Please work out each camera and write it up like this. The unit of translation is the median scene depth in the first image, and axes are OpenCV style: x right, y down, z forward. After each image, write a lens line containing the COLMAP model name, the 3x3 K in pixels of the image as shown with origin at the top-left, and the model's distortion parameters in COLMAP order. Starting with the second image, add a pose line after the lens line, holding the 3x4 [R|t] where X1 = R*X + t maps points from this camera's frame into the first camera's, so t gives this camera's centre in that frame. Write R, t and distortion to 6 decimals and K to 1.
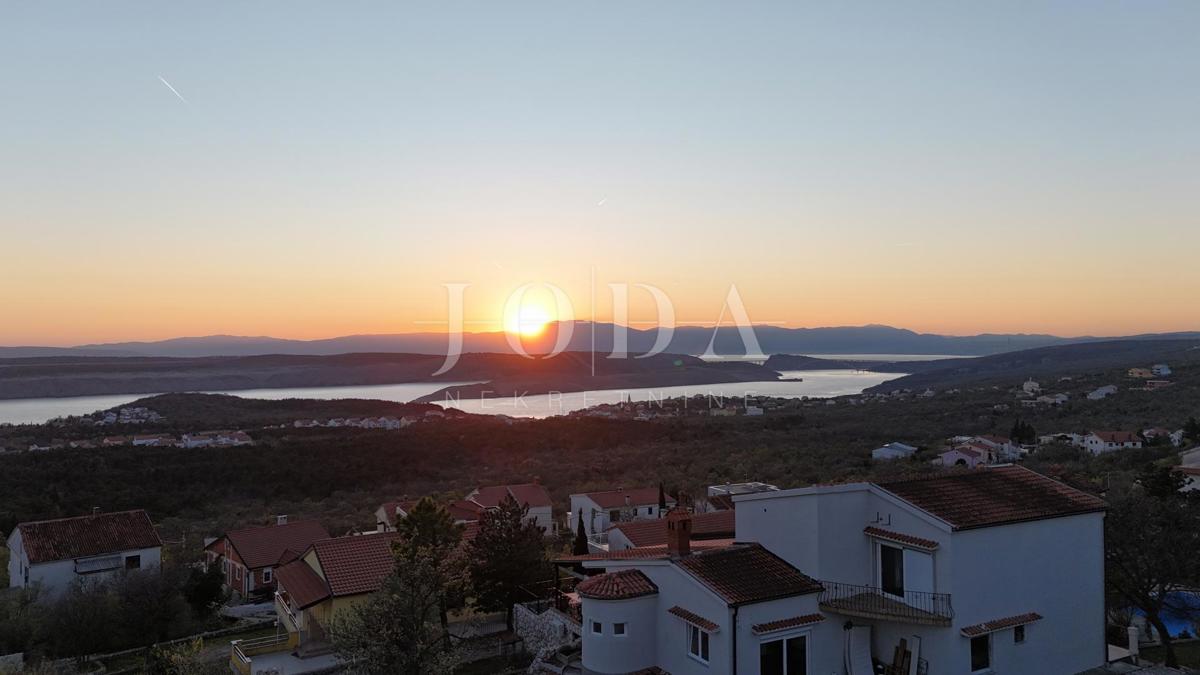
lens RADIAL K [[872.3, 0, 604.6], [0, 872.3, 344.5], [0, 0, 1]] dist [0.080688, -0.069579]
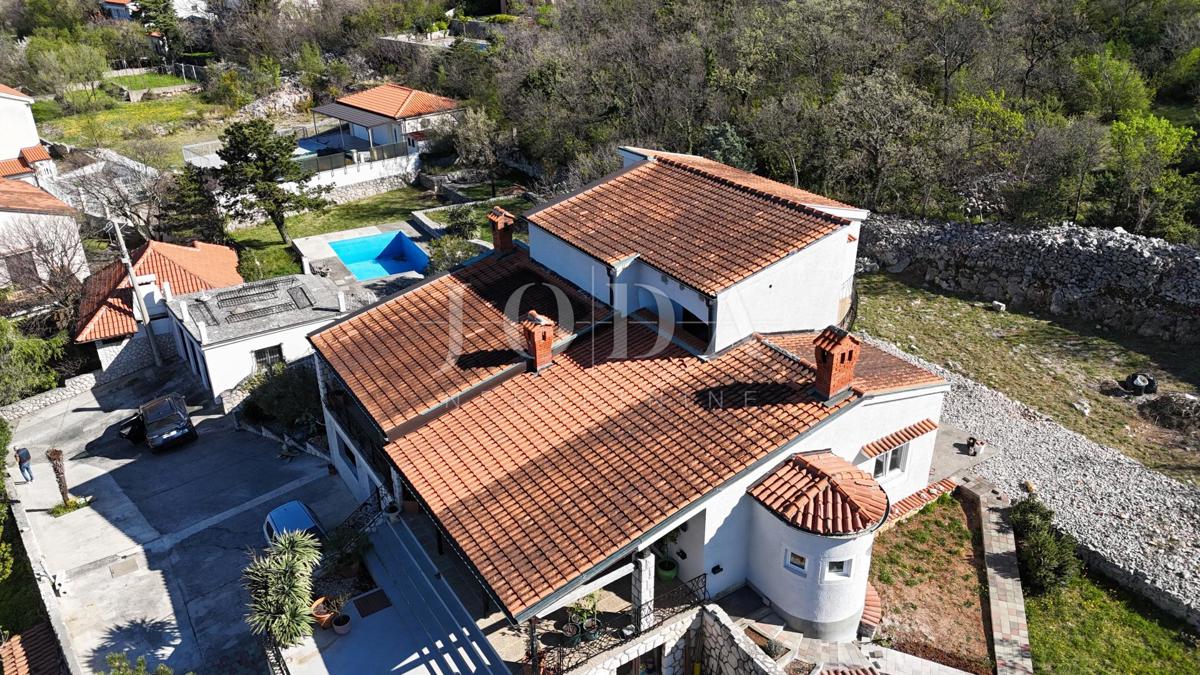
lens RADIAL K [[872.3, 0, 603.0], [0, 872.3, 331.4], [0, 0, 1]] dist [0.080688, -0.069579]
pose [[-0.060014, -0.436929, 0.897492, -0.038090], [-0.001885, 0.899160, 0.437615, -0.007693], [-0.998196, 0.024571, -0.054786, 0.092796]]
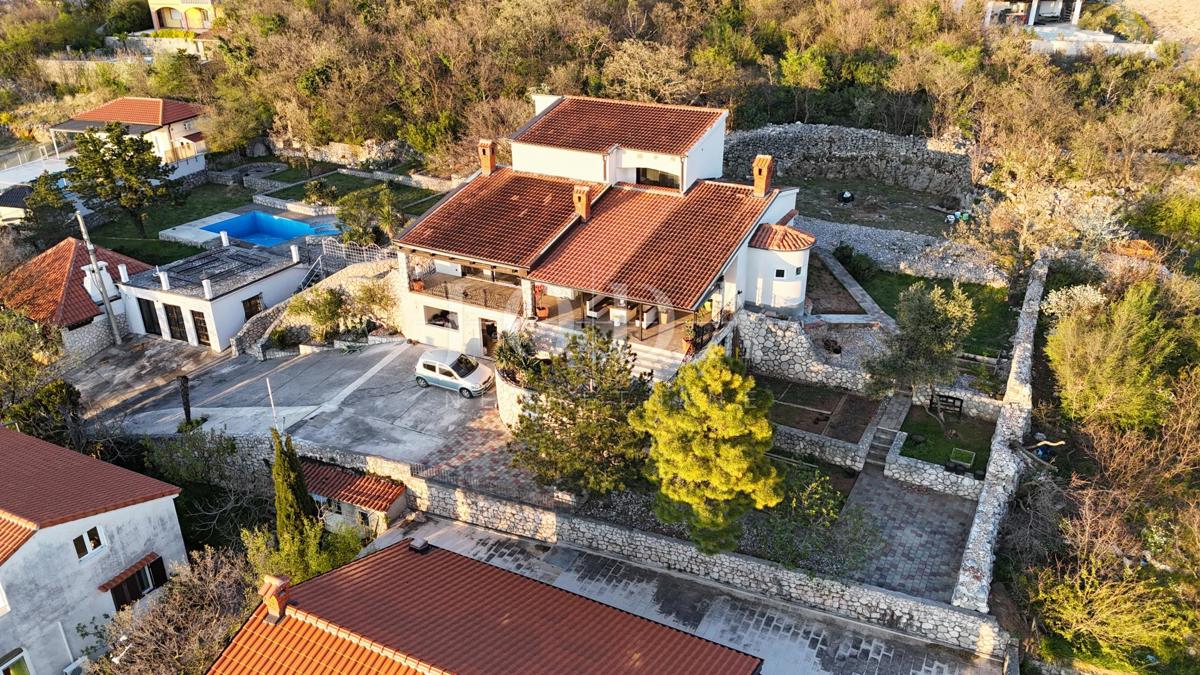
lens RADIAL K [[872.3, 0, 601.7], [0, 872.3, 335.3], [0, 0, 1]] dist [0.080688, -0.069579]
pose [[-0.536826, -0.362927, 0.761644, -0.062754], [-0.004036, 0.903845, 0.427842, -0.008572], [-0.843683, 0.226603, -0.486673, 0.141299]]
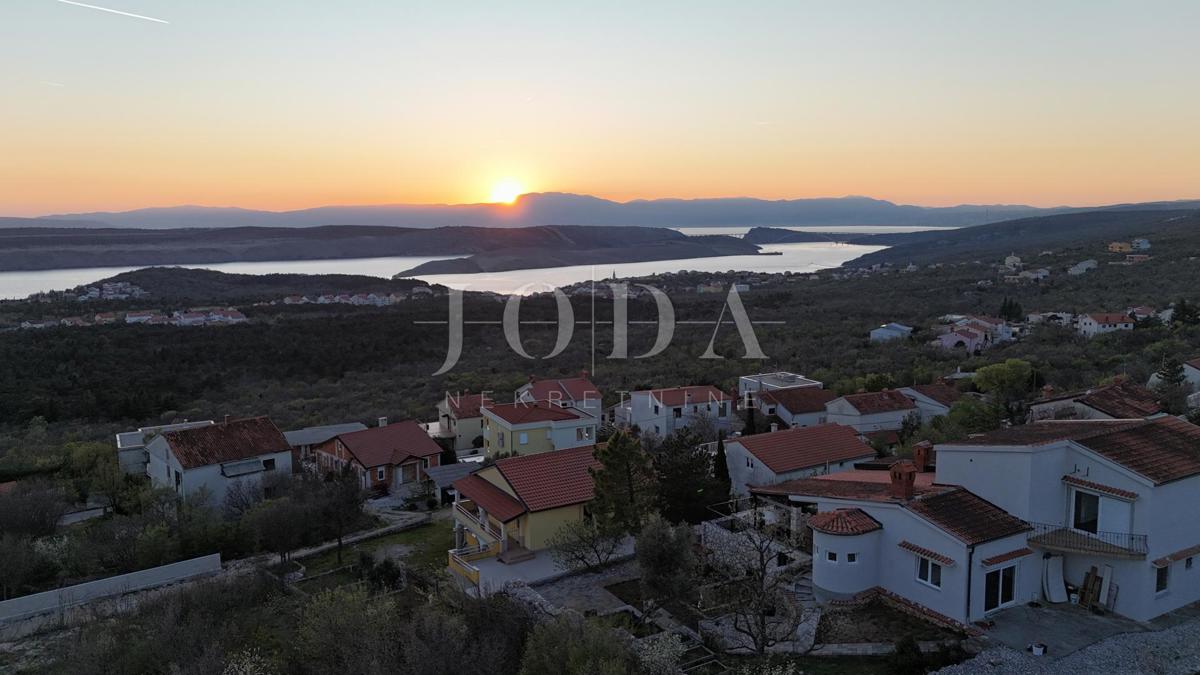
lens RADIAL K [[872.3, 0, 604.2], [0, 872.3, 339.9], [0, 0, 1]] dist [0.080688, -0.069579]
pose [[0.999685, -0.003237, 0.024896, -0.026740], [-0.000276, 0.990177, 0.139819, -0.010802], [-0.025104, -0.139782, 0.989864, -0.011208]]
